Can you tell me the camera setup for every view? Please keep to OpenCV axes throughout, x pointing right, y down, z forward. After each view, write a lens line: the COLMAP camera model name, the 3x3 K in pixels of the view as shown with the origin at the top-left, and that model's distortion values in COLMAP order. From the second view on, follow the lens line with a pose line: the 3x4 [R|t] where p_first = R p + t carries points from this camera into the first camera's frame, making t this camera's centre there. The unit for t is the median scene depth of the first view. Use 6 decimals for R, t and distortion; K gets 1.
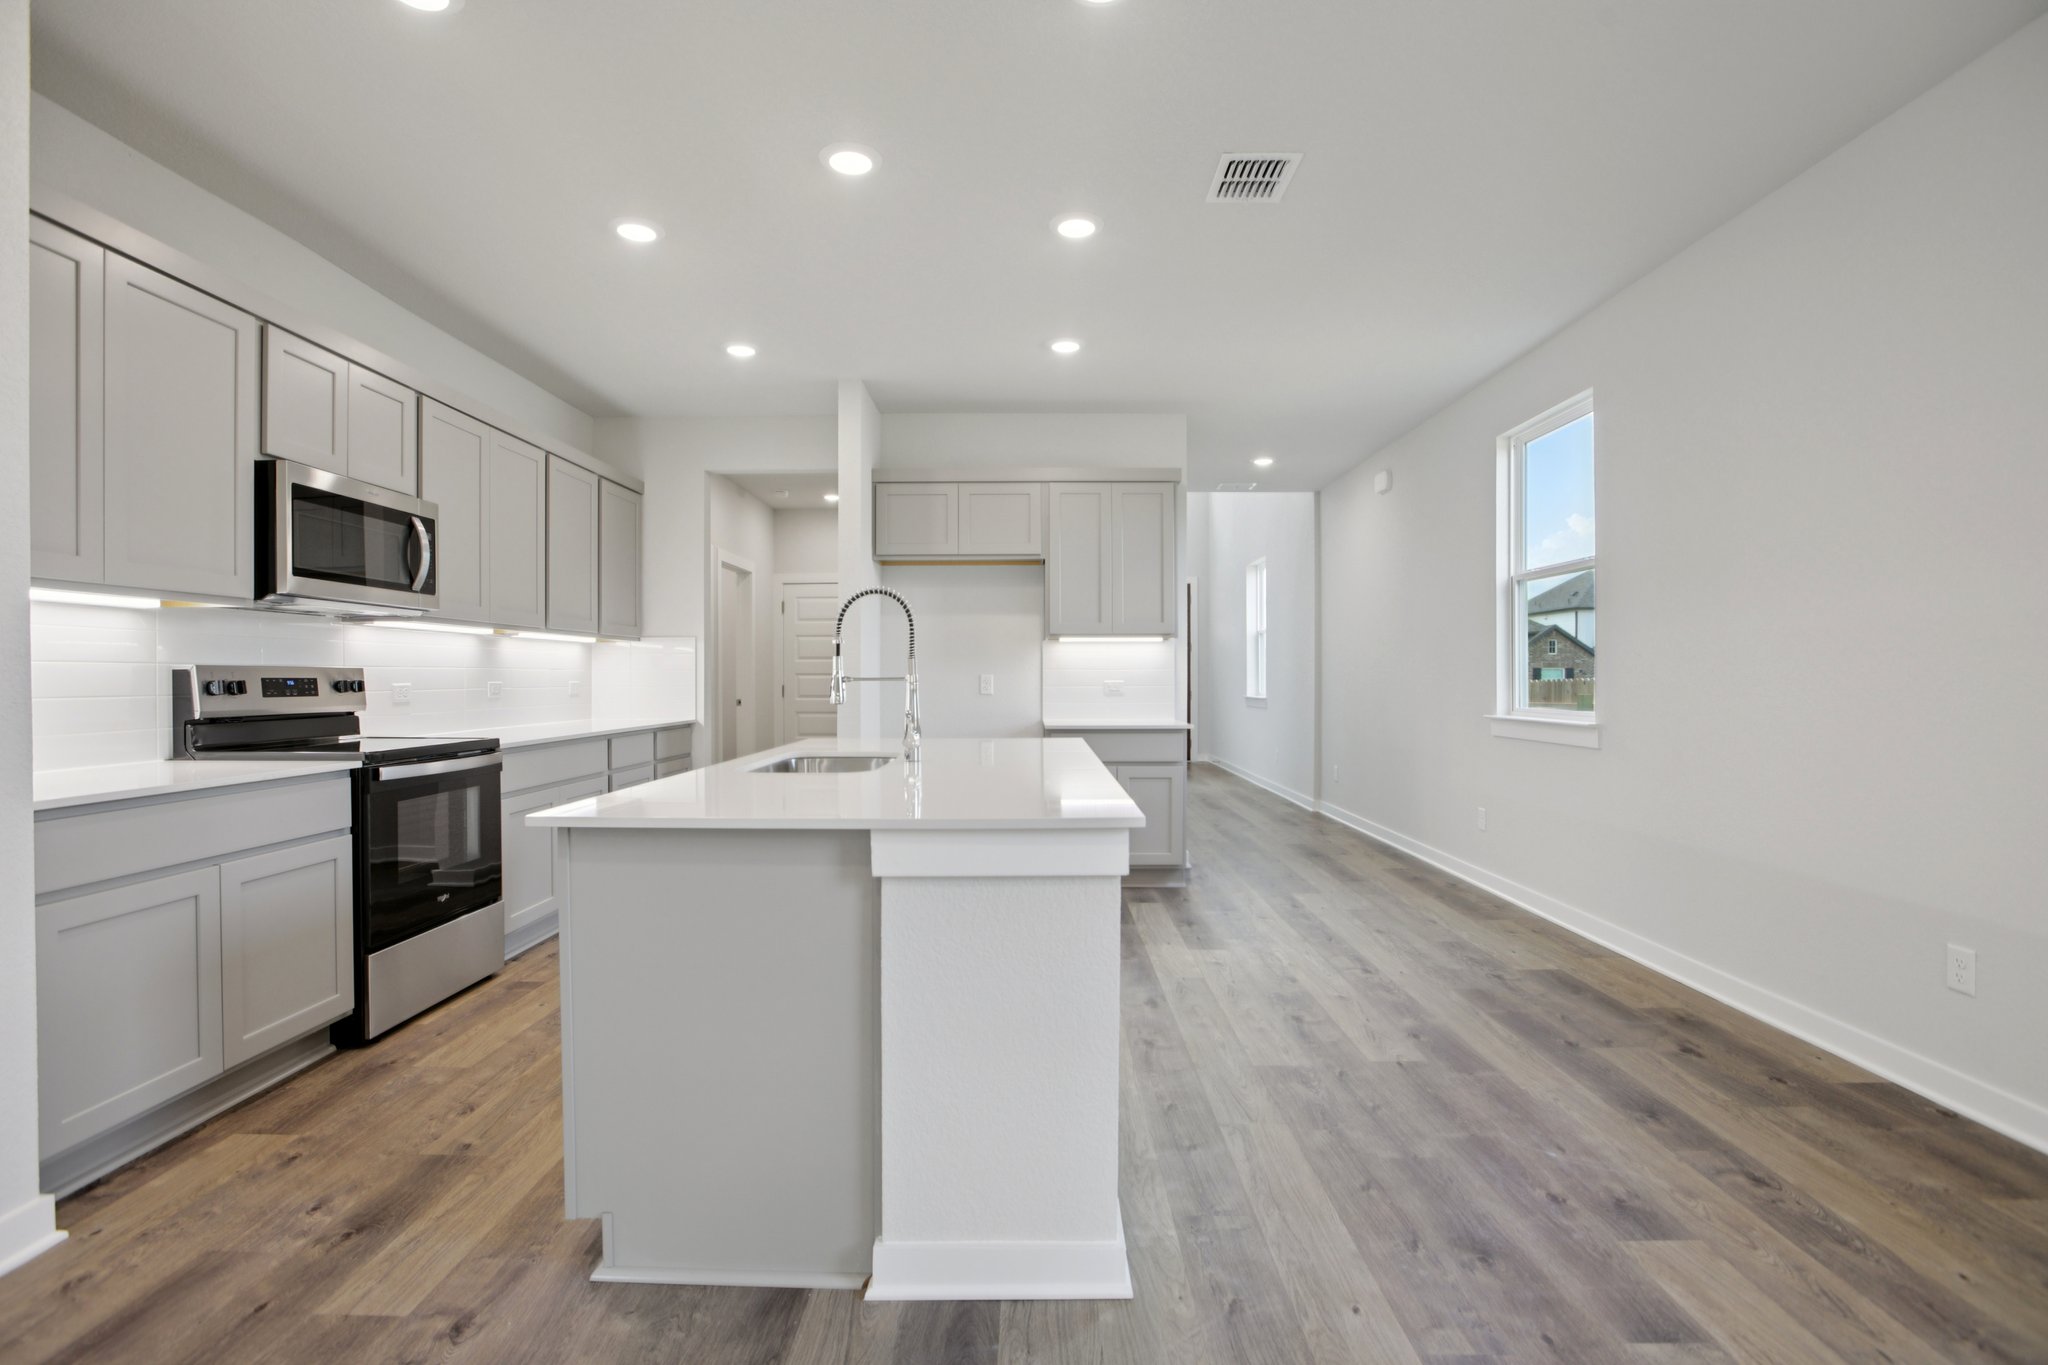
lens RADIAL K [[952.7, 0, 1018.9], [0, 952.7, 683.9], [0, 0, 1]] dist [-0.057936, 0.022107]
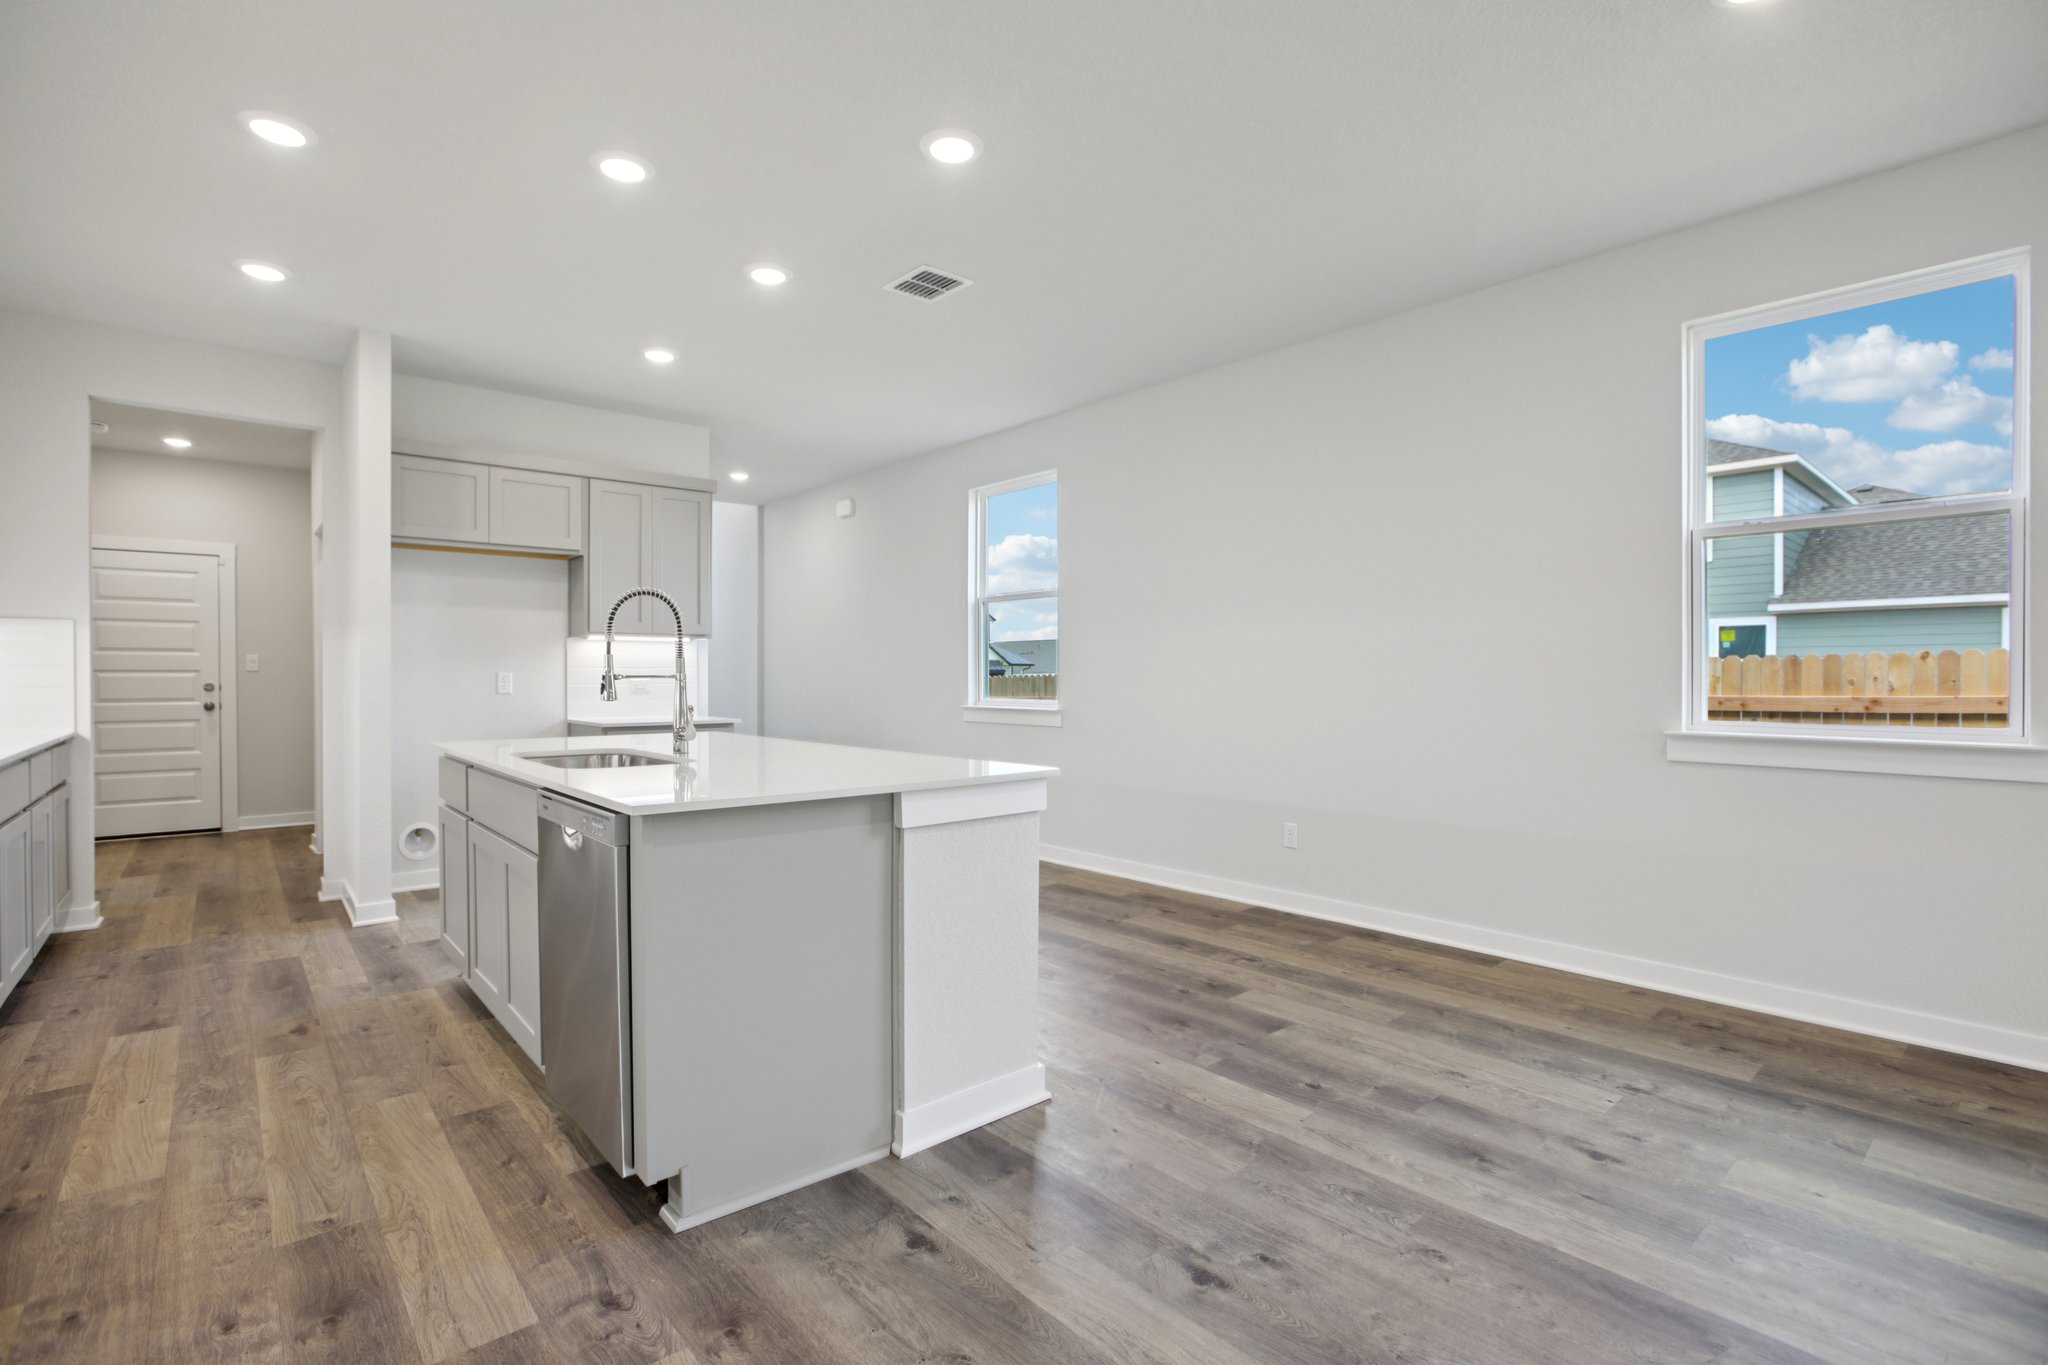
lens RADIAL K [[952.7, 0, 1018.9], [0, 952.7, 683.9], [0, 0, 1]] dist [-0.057936, 0.022107]
pose [[0.746957, -0.003481, 0.664863, -0.435152], [0.002370, 0.999994, 0.002572, 0.001056], [-0.664868, -0.000345, 0.746961, -0.037820]]
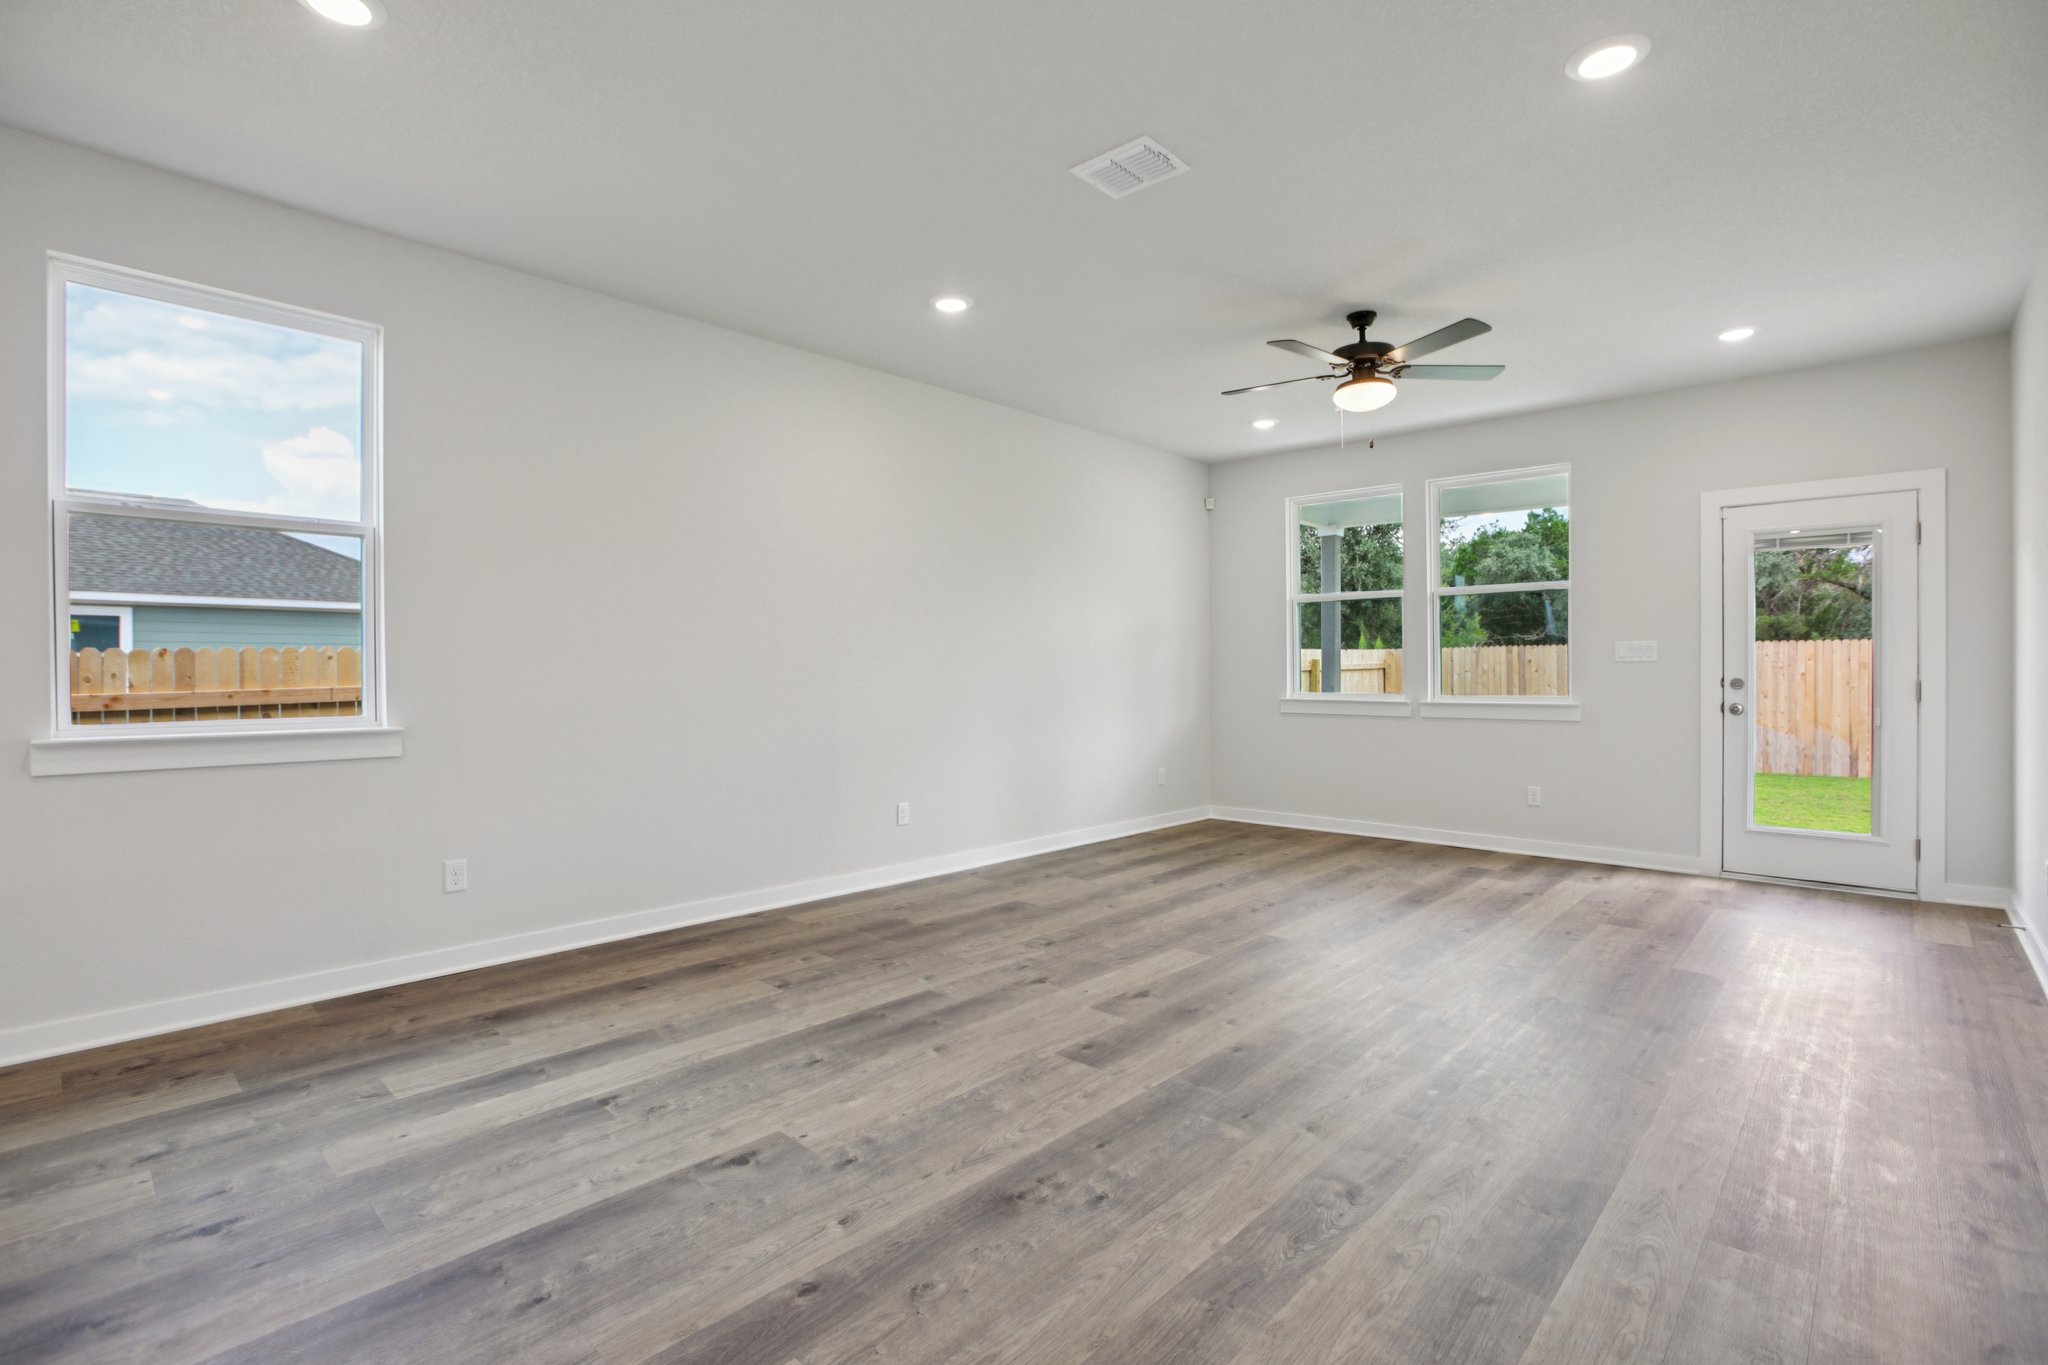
lens RADIAL K [[959.9, 0, 1014.8], [0, 959.9, 667.1], [0, 0, 1]] dist [-0.052754, 0.018710]
pose [[-0.737113, 0.006135, 0.675742, -0.439719], [0.008827, 0.999961, 0.000549, -0.001334], [-0.675712, 0.006370, -0.737138, 0.242191]]
